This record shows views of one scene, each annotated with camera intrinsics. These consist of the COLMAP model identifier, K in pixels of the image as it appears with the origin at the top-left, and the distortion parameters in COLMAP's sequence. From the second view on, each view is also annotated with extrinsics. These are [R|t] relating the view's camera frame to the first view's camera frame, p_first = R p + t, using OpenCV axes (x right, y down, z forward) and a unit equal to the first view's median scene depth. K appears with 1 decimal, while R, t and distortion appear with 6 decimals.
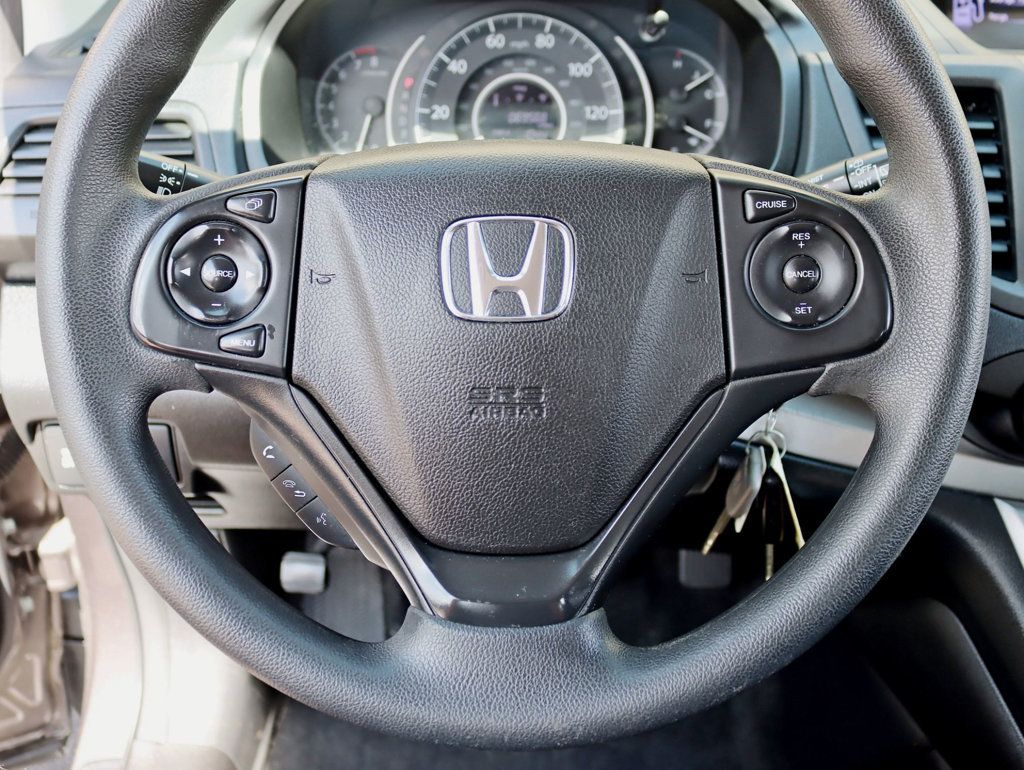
lens RADIAL K [[1032.7, 0, 512.0], [0, 1032.7, 385.0], [0, 0, 1]] dist [-0.103793, 0.030419]
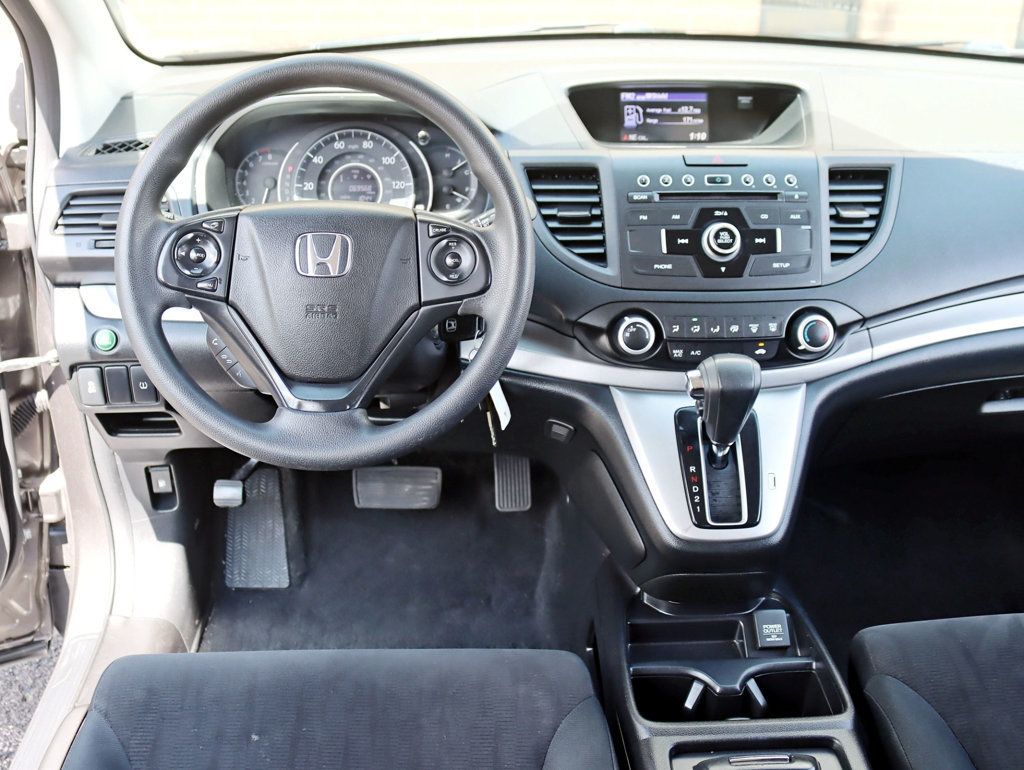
lens RADIAL K [[1116.8, 0, 512.0], [0, 1116.8, 385.0], [0, 0, 1]] dist [-0.090981, -0.004485]
pose [[0.997864, -0.022477, 0.061345, 0.151239], [0.027178, 0.996667, -0.076913, 0.222539], [-0.059411, 0.078416, 0.995149, -0.861047]]
